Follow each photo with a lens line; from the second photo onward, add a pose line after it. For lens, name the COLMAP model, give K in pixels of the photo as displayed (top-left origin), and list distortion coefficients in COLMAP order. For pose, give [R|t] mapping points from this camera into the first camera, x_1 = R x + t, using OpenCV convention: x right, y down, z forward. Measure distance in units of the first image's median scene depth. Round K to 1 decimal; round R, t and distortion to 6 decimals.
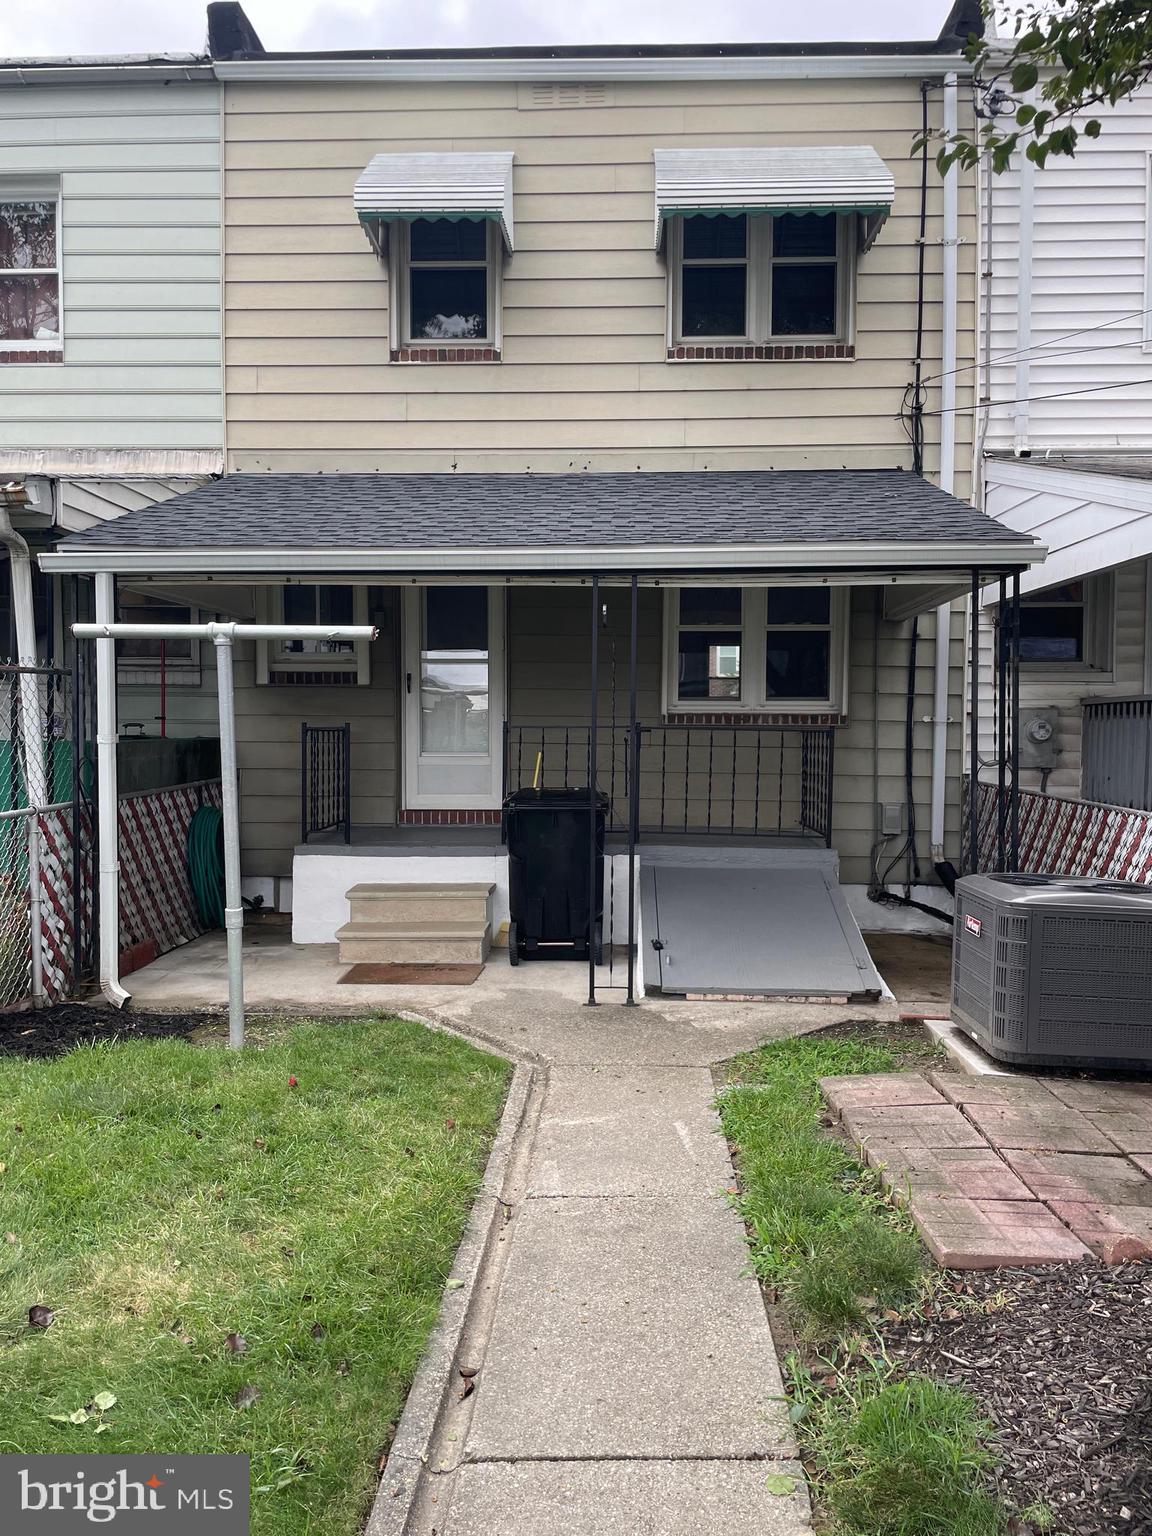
lens RADIAL K [[1164.2, 0, 574.3], [0, 1164.2, 771.8], [0, 0, 1]] dist [0.004413, 0.000968]
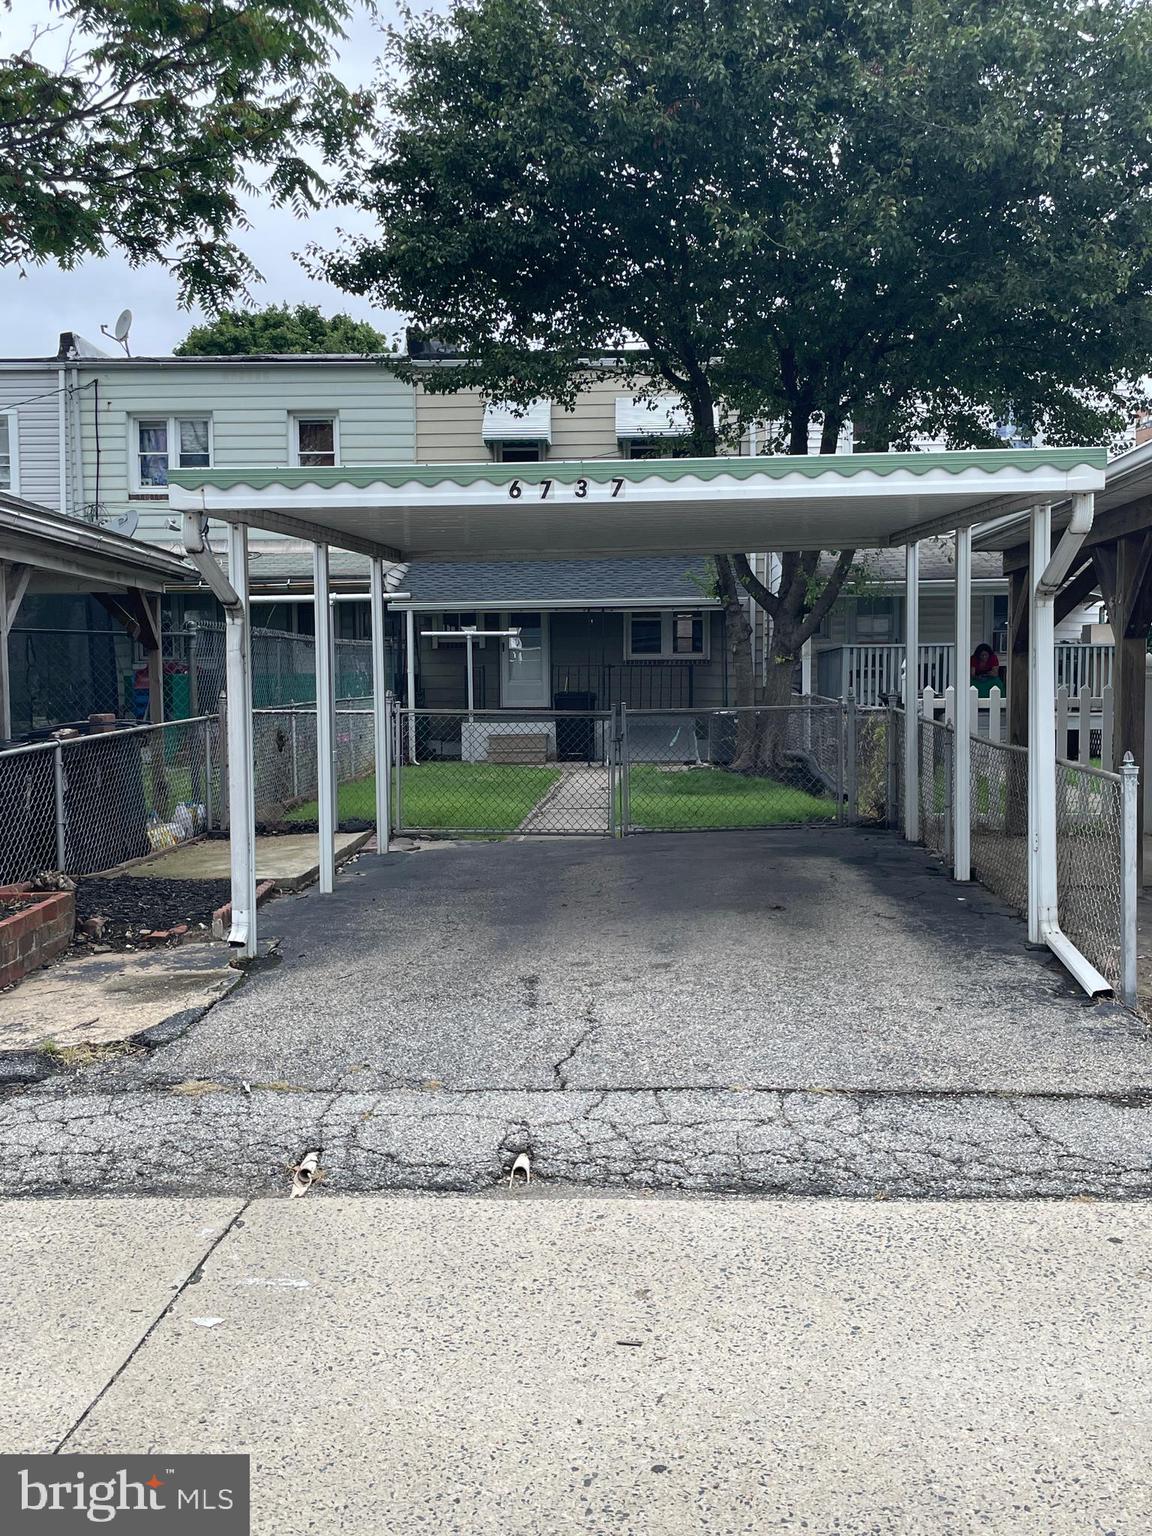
lens RADIAL K [[1523.4, 0, 578.9], [0, 1523.4, 766.2], [0, 0, 1]] dist [-0.009958, 0.000000]
pose [[0.999948, -0.009828, -0.002677, -0.000039], [0.009874, 0.999794, 0.017715, 0.107321], [0.002503, -0.017740, 0.999839, -2.036605]]
